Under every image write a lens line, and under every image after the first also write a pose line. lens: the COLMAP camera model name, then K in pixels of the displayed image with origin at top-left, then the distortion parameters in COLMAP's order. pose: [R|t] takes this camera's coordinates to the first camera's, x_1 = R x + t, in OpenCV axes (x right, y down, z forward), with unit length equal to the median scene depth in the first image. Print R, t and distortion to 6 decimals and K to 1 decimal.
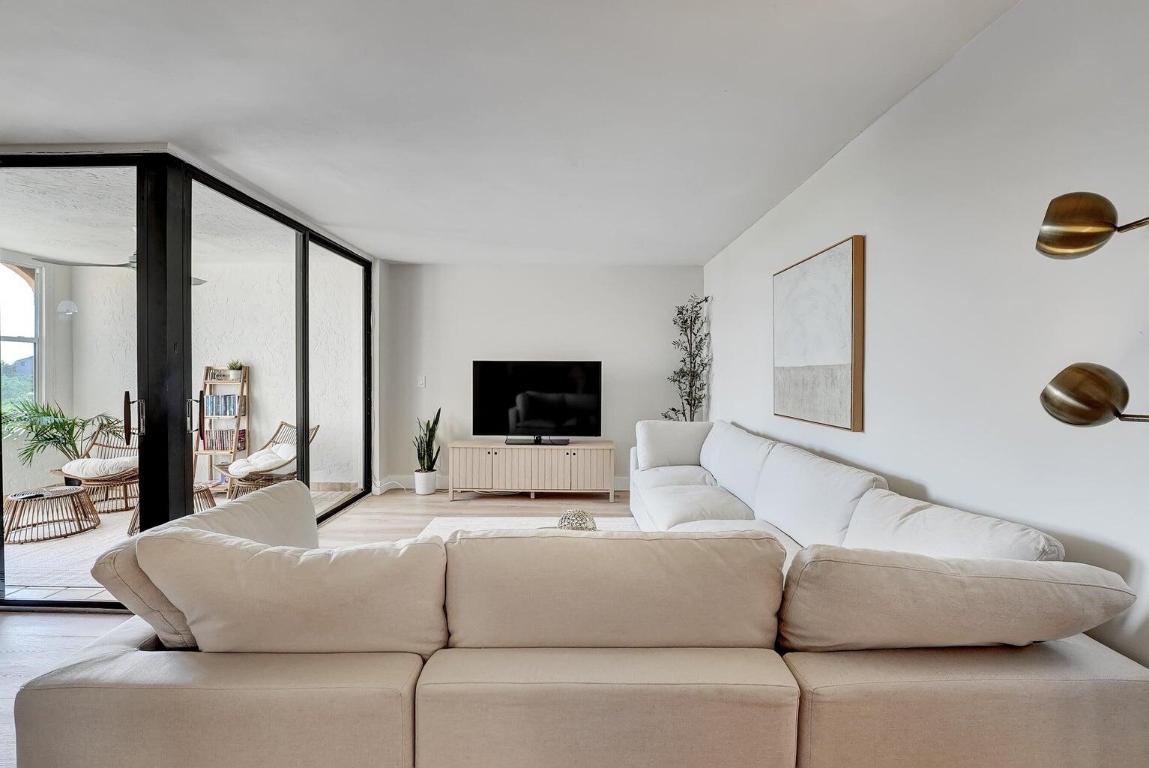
lens RADIAL K [[485.4, 0, 577.8], [0, 485.4, 378.3], [0, 0, 1]] dist [-0.013051, 0.000050]
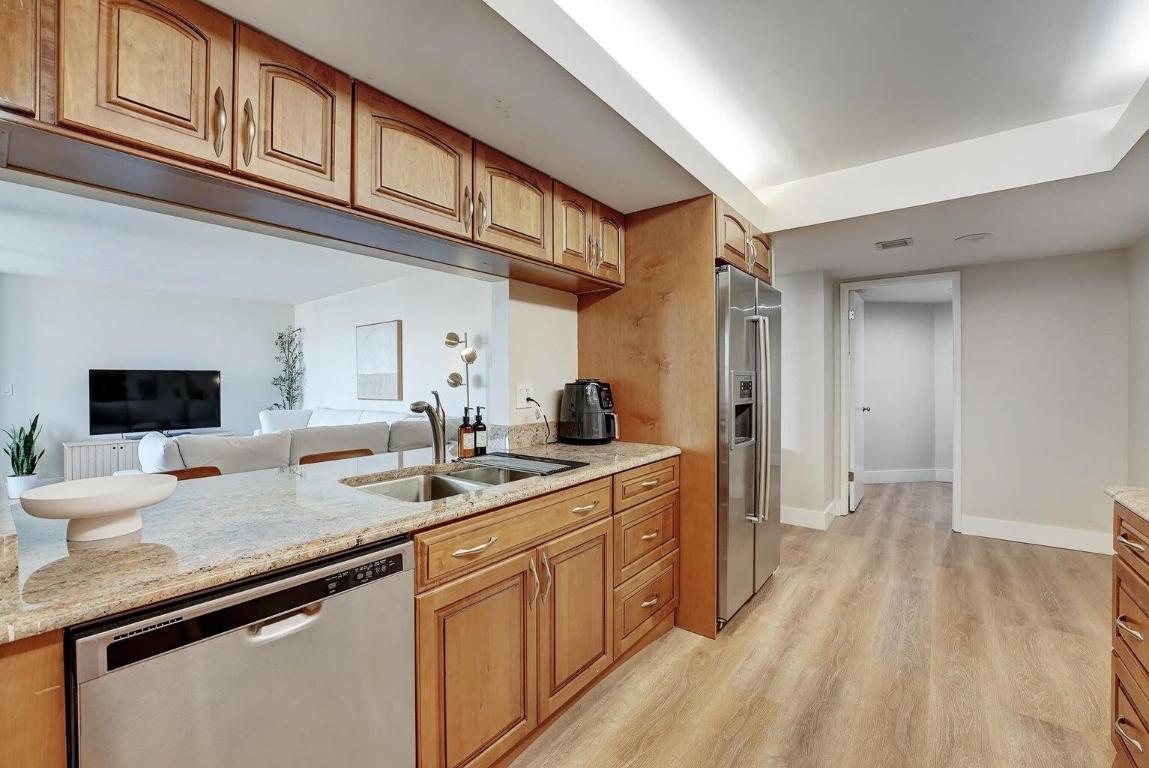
lens RADIAL K [[475.3, 0, 557.9], [0, 475.3, 383.4], [0, 0, 1]] dist [-0.031327, 0.002199]
pose [[0.629575, -0.013512, 0.776823, -0.359788], [0.019957, 0.999800, 0.001216, 0.017123], [-0.776684, 0.014738, 0.629718, -0.519771]]
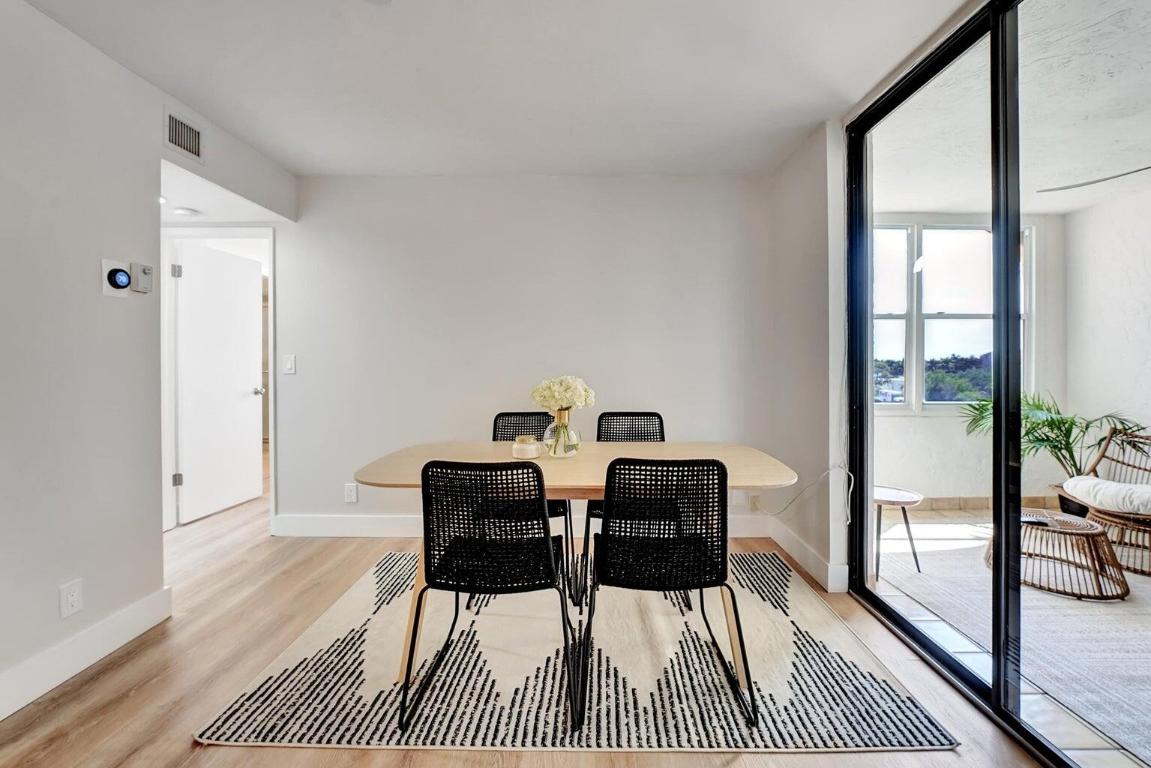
lens RADIAL K [[476.2, 0, 564.5], [0, 476.2, 360.1], [0, 0, 1]] dist [-0.031327, 0.002199]
pose [[-0.021441, -0.009821, -0.999722, -0.321840], [-0.013724, 0.999860, -0.009528, 0.014376], [0.999676, 0.013515, -0.021573, 0.225760]]
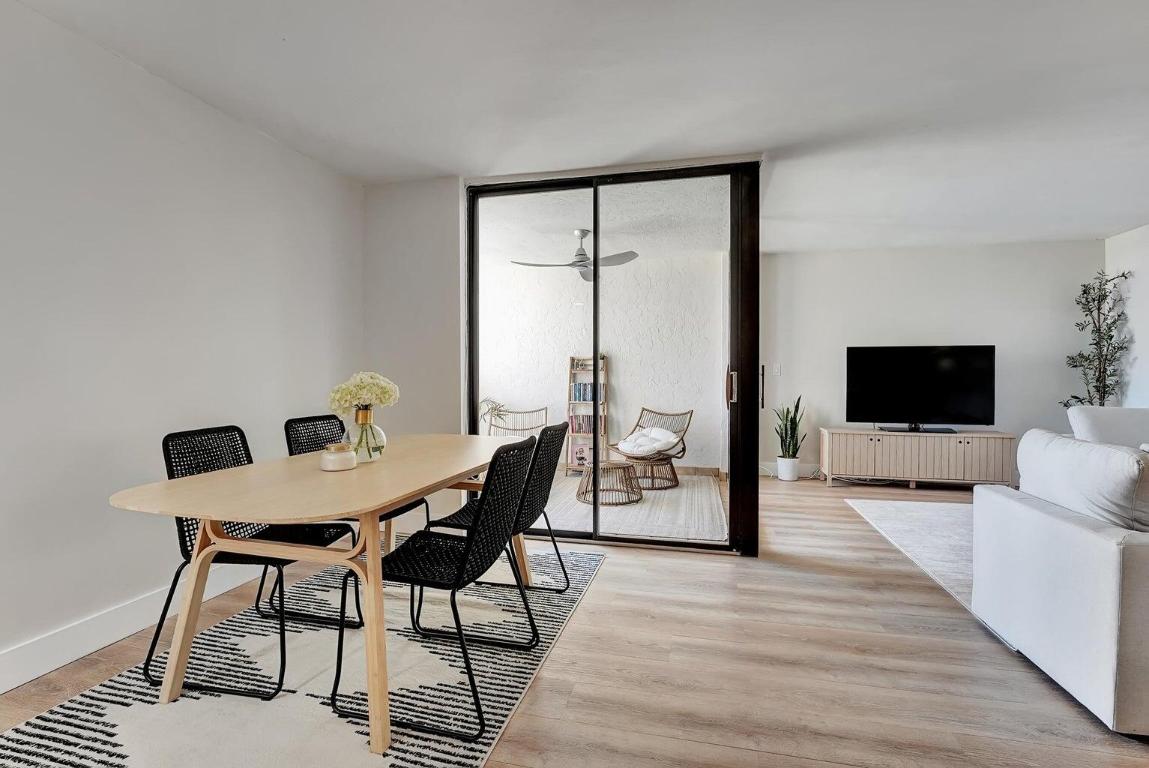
lens RADIAL K [[523.4, 0, 594.0], [0, 523.4, 379.0], [0, 0, 1]] dist [-0.019078, 0.002872]
pose [[0.973035, -0.003316, -0.230635, -0.472592], [0.002658, 0.999991, -0.003165, 0.030727], [0.230643, 0.002466, 0.973035, -0.159776]]
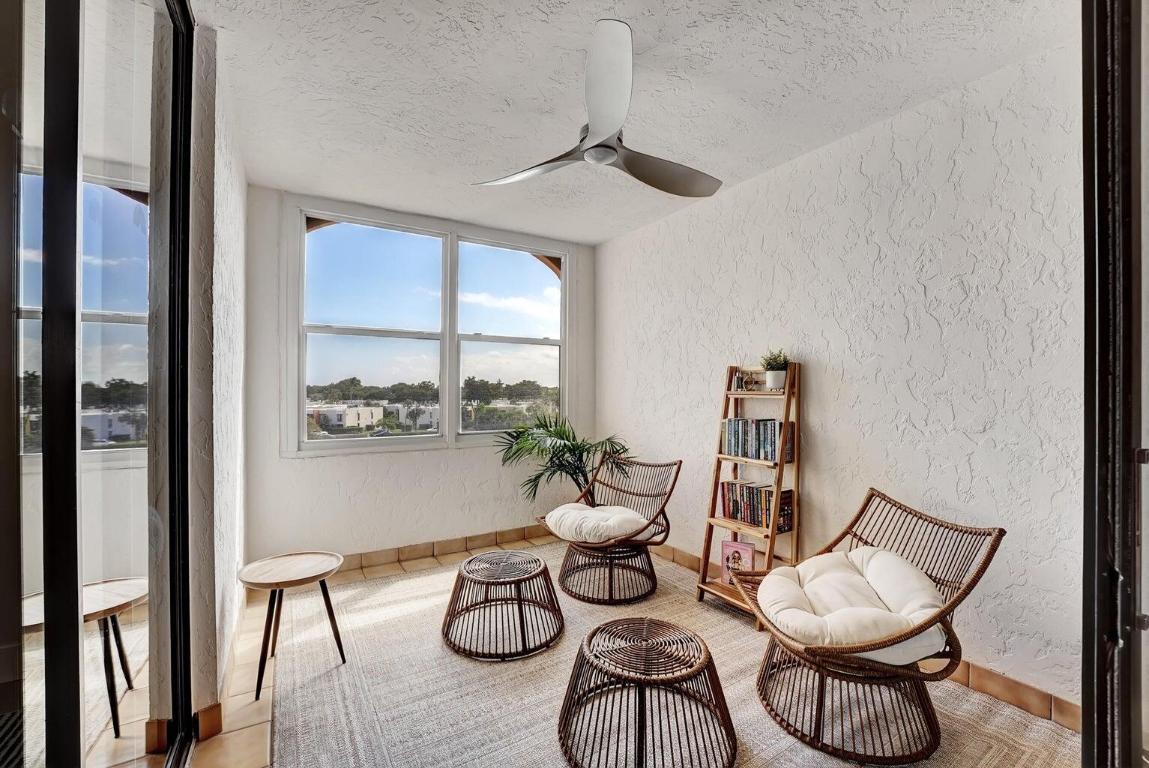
lens RADIAL K [[475.3, 0, 568.3], [0, 475.3, 392.1], [0, 0, 1]] dist [-0.031327, 0.002199]
pose [[0.507345, -0.000984, -0.861742, -0.413130], [-0.010991, 0.999911, -0.007612, 0.011848], [0.861673, 0.013334, 0.507289, 0.589050]]
